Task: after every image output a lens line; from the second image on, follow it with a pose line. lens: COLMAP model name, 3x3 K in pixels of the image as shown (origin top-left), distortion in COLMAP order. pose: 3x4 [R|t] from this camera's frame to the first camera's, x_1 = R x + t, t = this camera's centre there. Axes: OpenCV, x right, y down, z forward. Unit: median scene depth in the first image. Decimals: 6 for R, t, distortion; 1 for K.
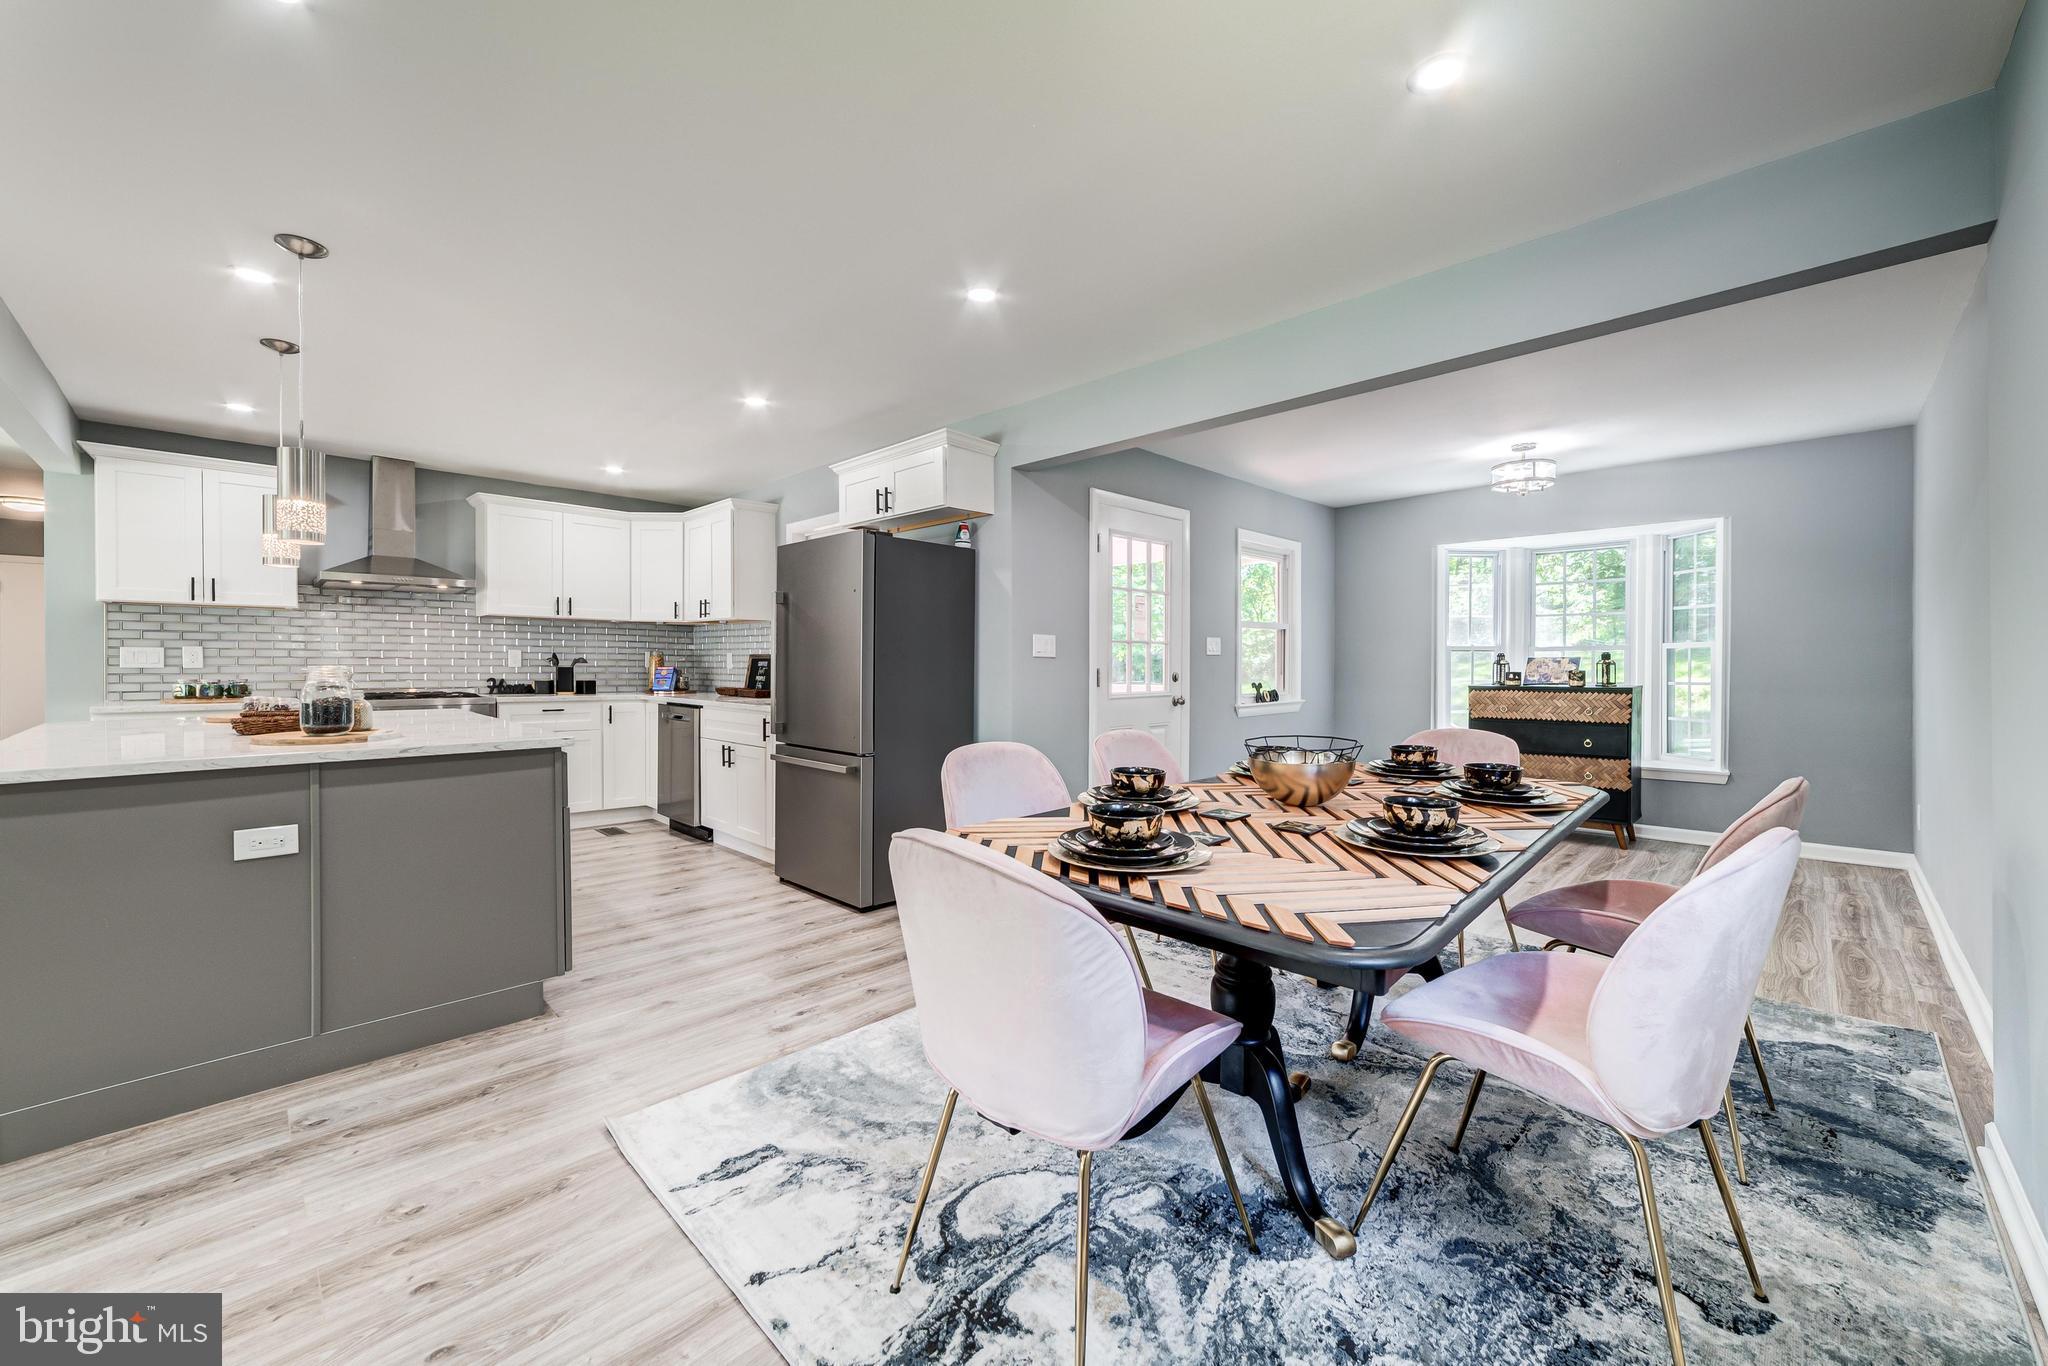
lens RADIAL K [[787.2, 0, 1038.4], [0, 787.2, 677.6], [0, 0, 1]] dist [-0.009251, 0.002744]
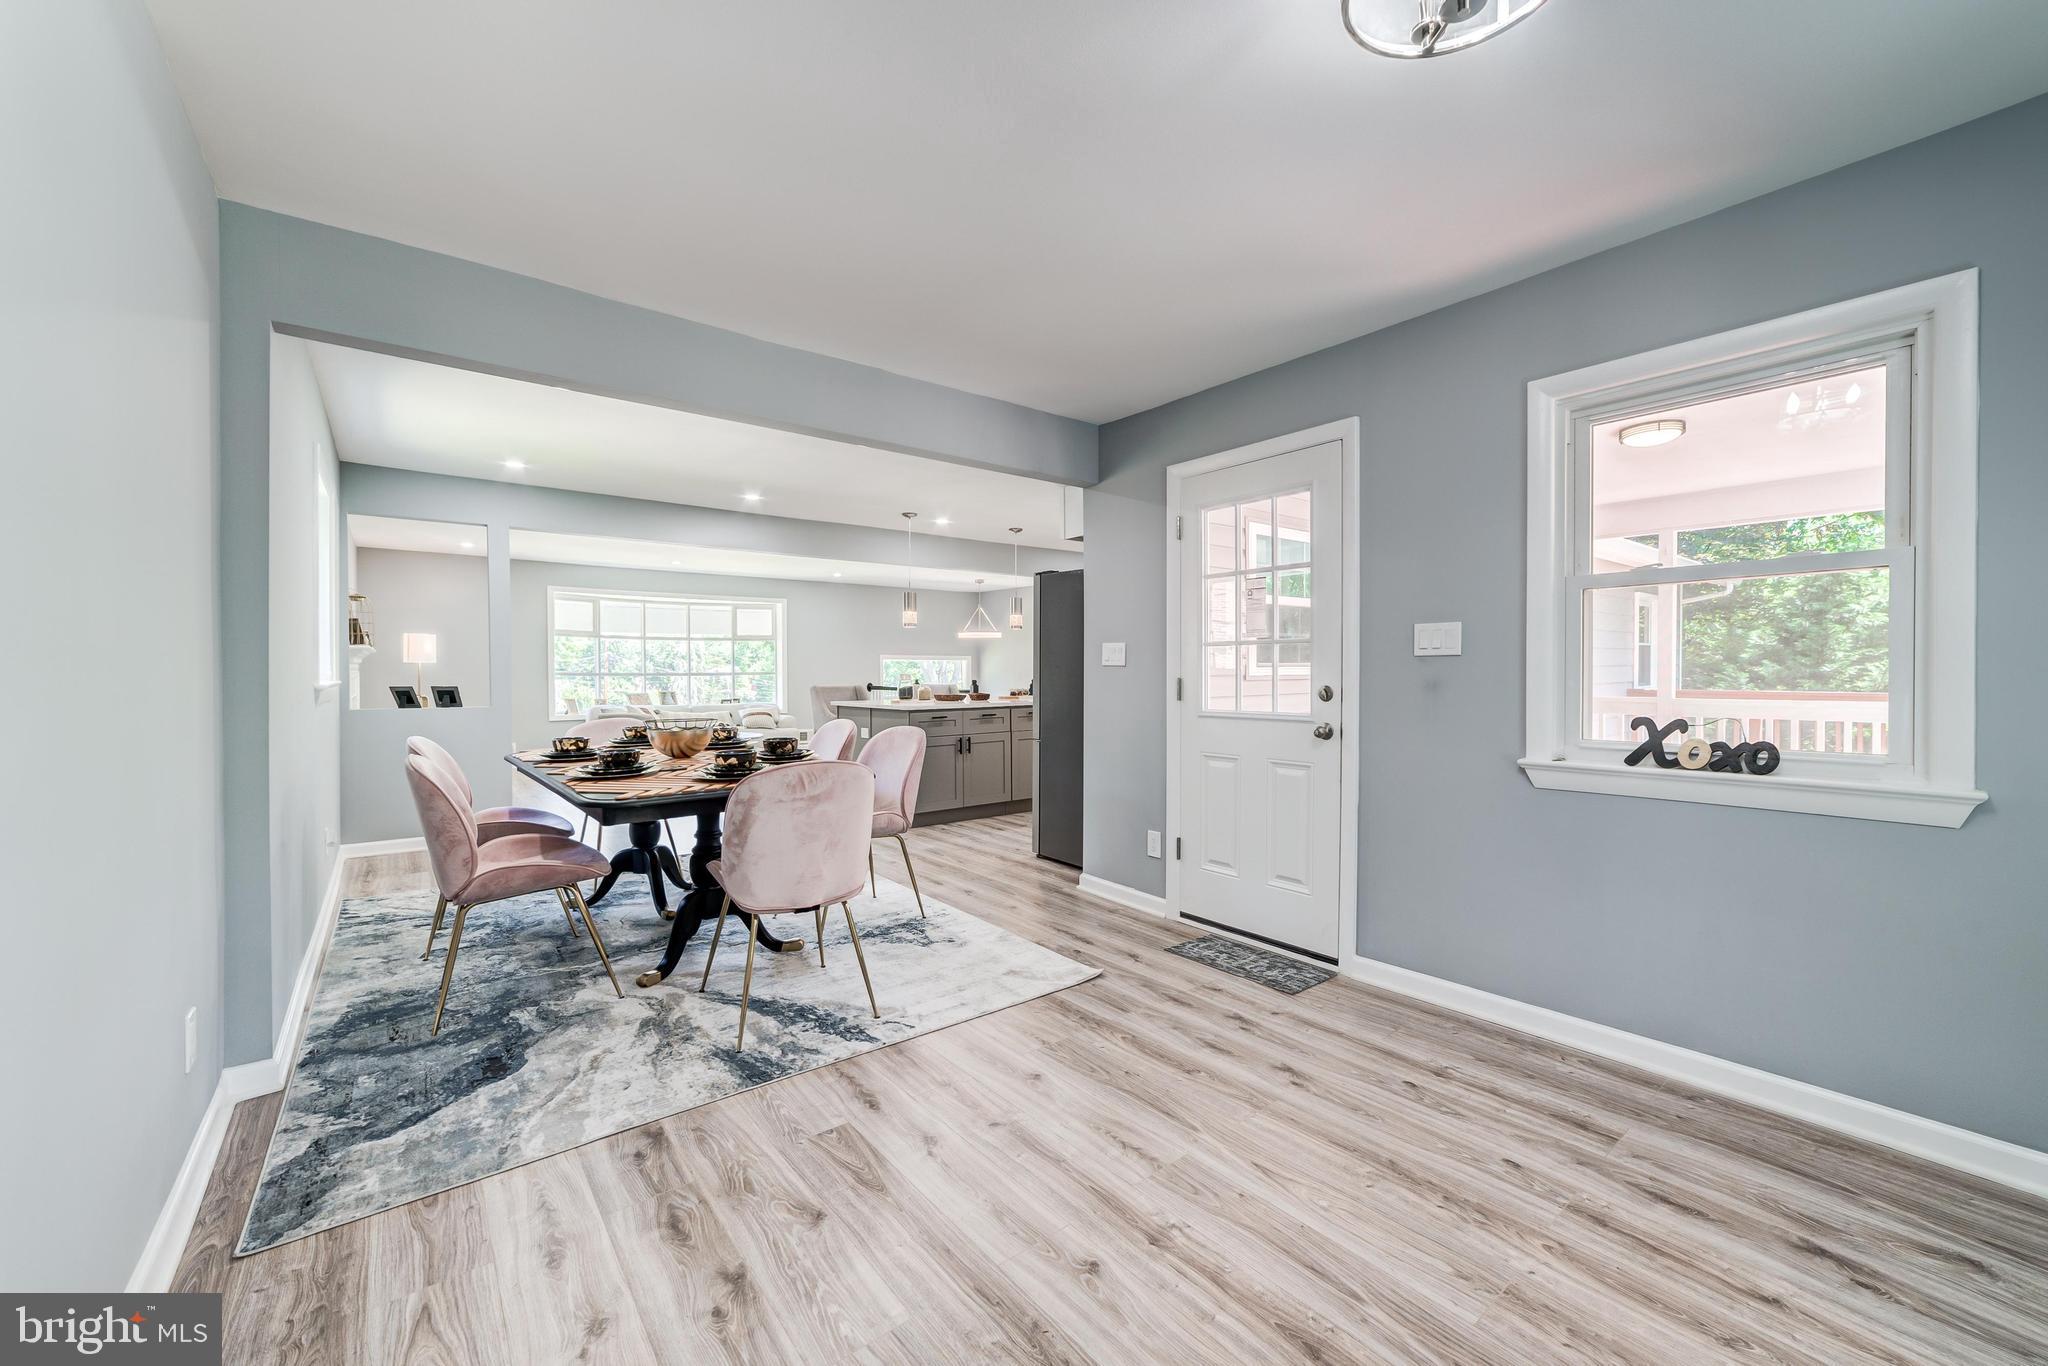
lens RADIAL K [[787.2, 0, 1035.7], [0, 787.2, 692.6], [0, 0, 1]] dist [-0.009251, 0.002744]
pose [[-0.109415, 0.022142, -0.993750, 2.010807], [-0.007412, 0.999706, 0.023091, -0.034449], [0.993969, 0.009892, -0.109219, 2.029743]]
